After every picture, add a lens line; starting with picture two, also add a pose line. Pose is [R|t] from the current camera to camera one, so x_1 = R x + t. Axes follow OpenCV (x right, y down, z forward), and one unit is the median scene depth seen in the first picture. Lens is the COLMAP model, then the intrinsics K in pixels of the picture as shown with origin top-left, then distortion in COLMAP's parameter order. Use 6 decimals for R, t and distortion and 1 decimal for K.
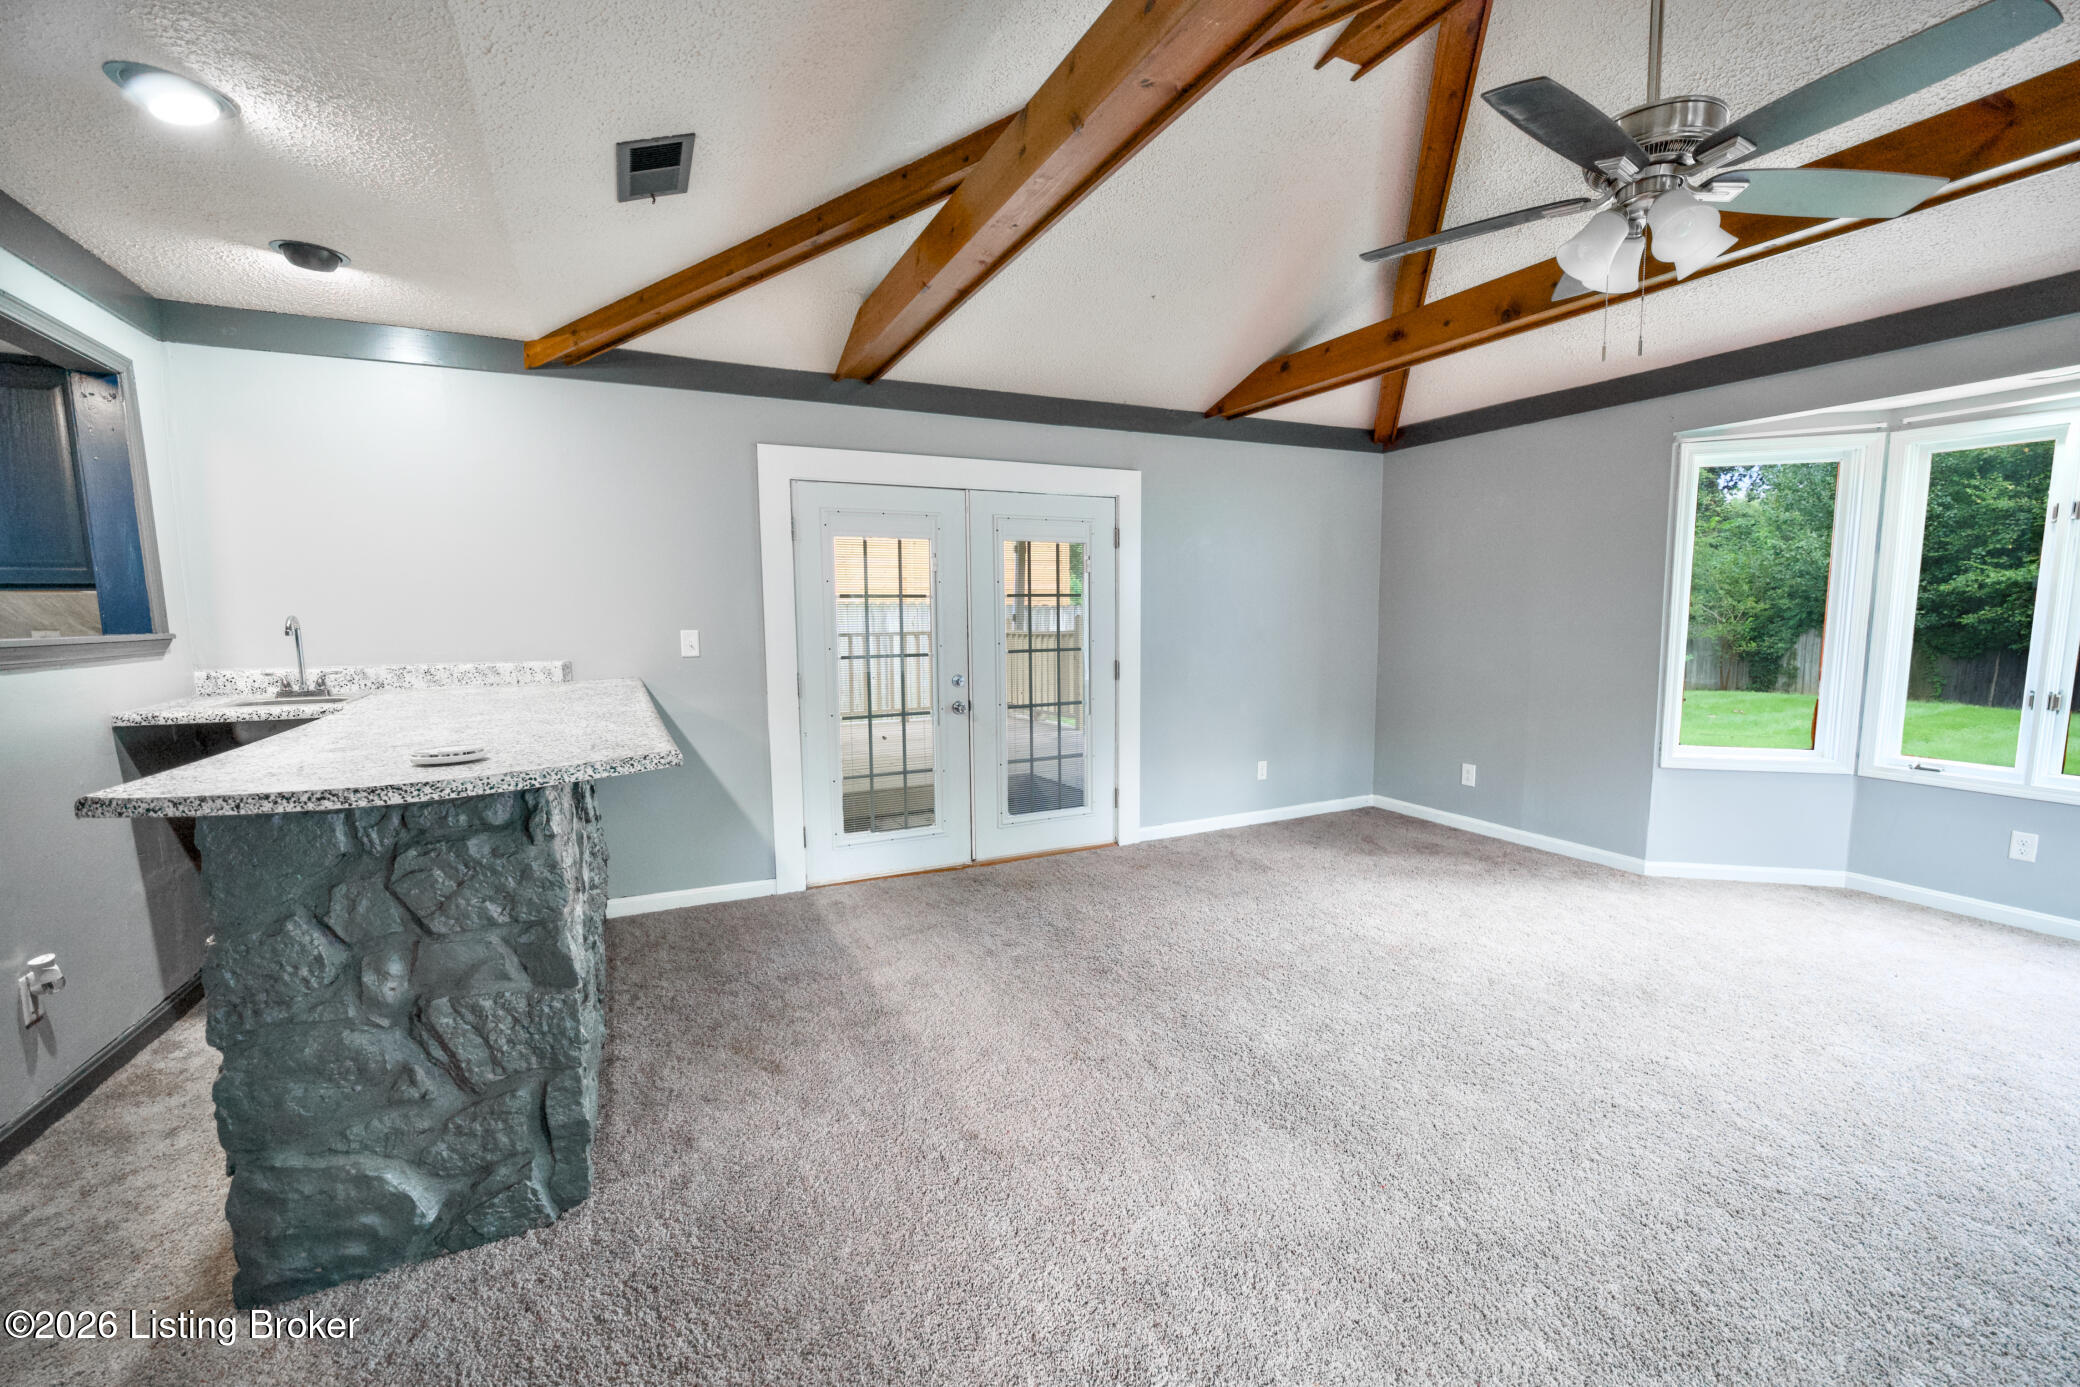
lens RADIAL K [[849.0, 0, 1039.7], [0, 849.0, 697.3], [0, 0, 1]] dist [-0.009608, 0.000111]
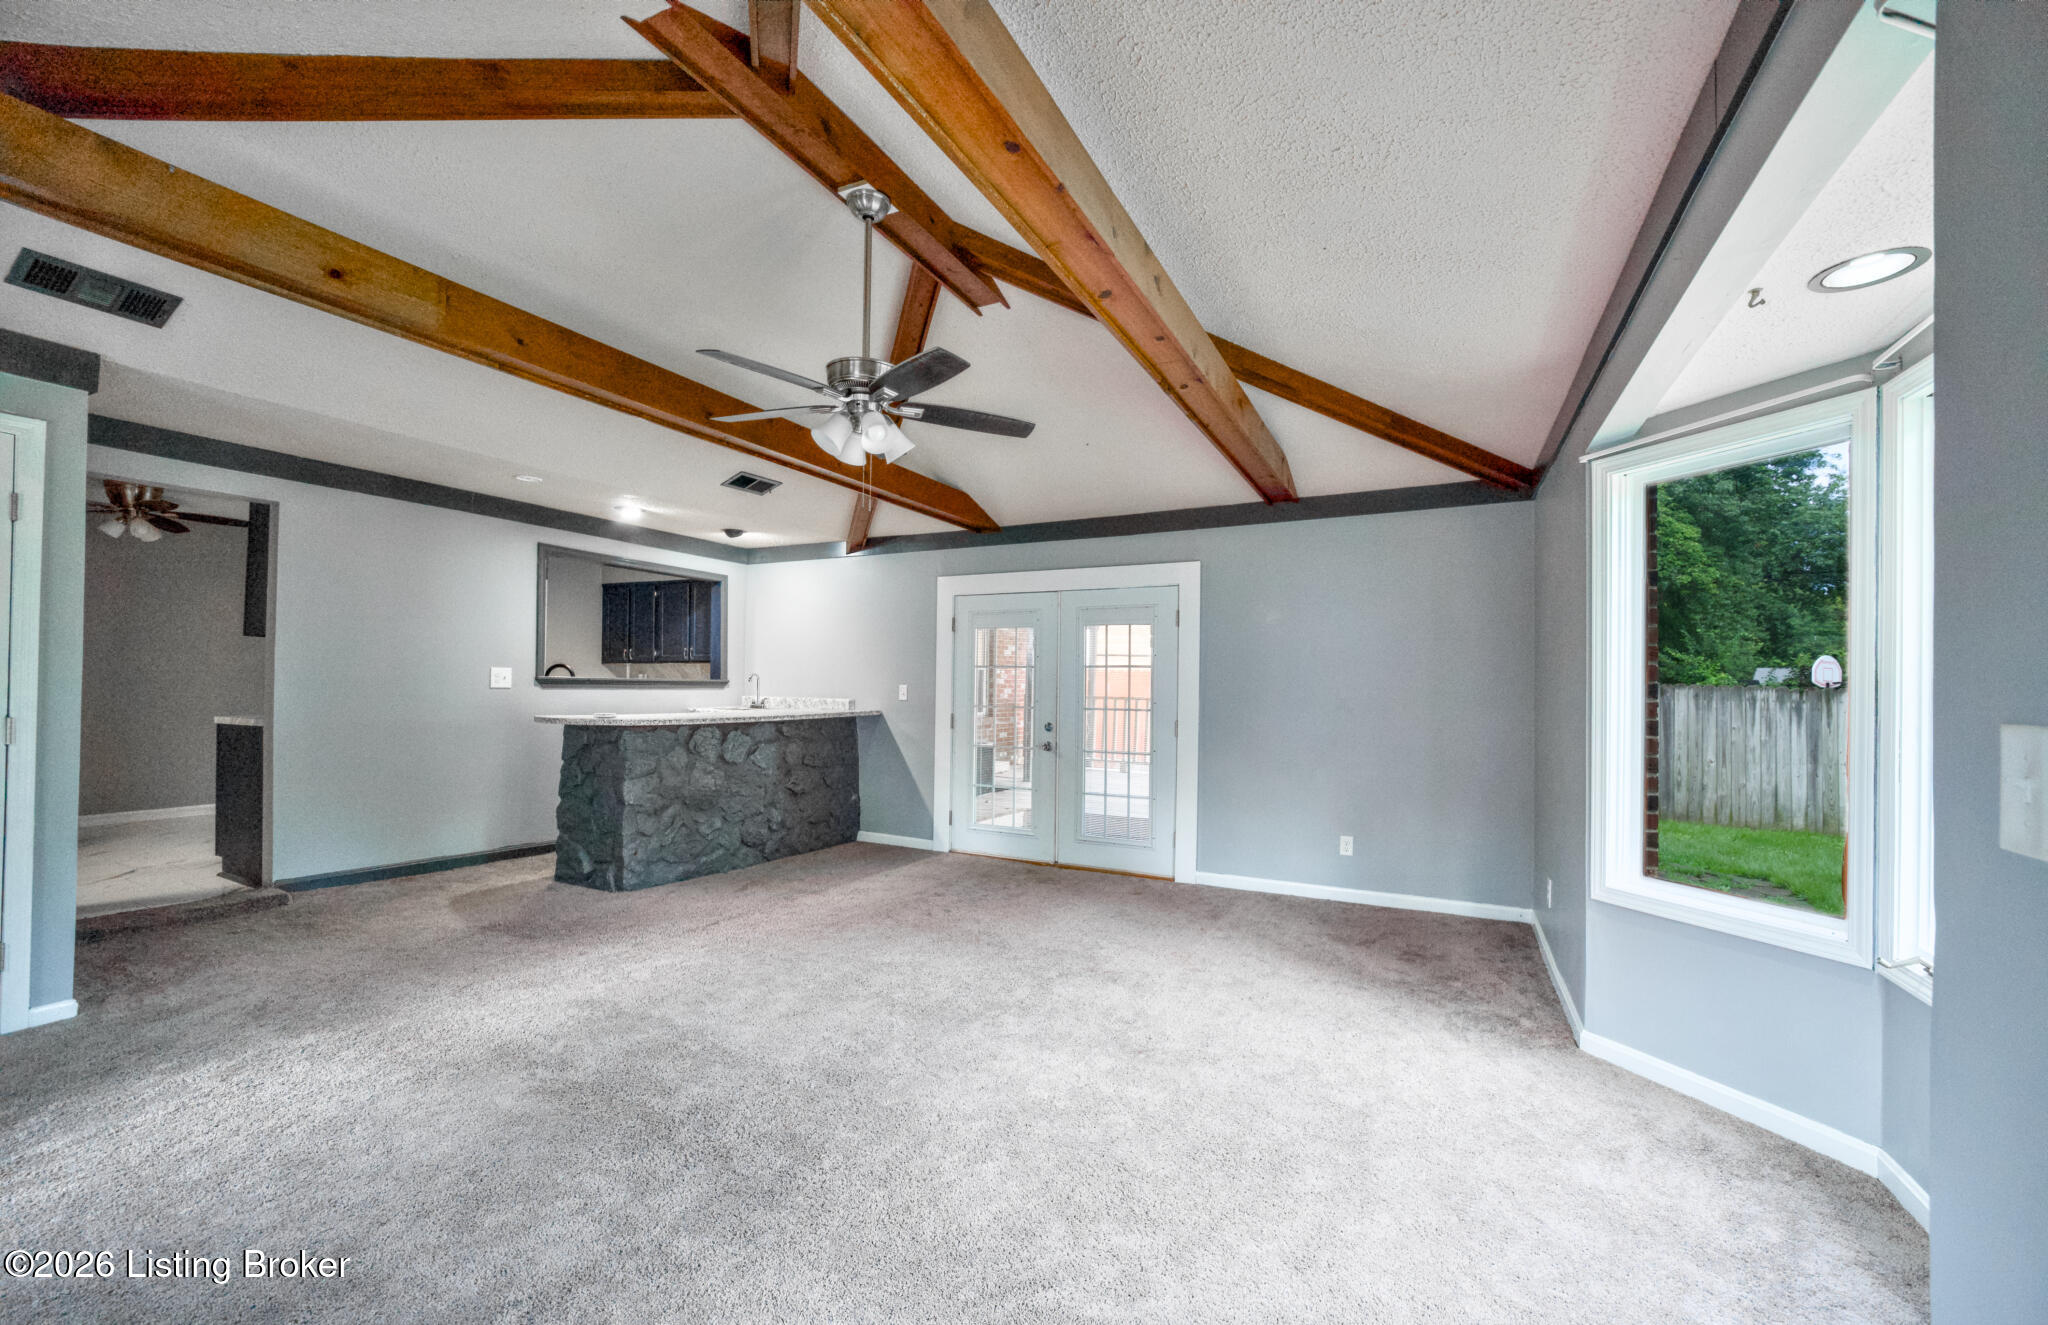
lens RADIAL K [[828.7, 0, 1020.9], [0, 828.7, 669.8], [0, 0, 1]] dist [0.000009, 0.000083]
pose [[0.595944, 0.006776, -0.802997, 1.022730], [-0.093876, 0.993696, -0.061285, -0.026516], [0.797520, 0.111905, 0.592823, 0.158600]]
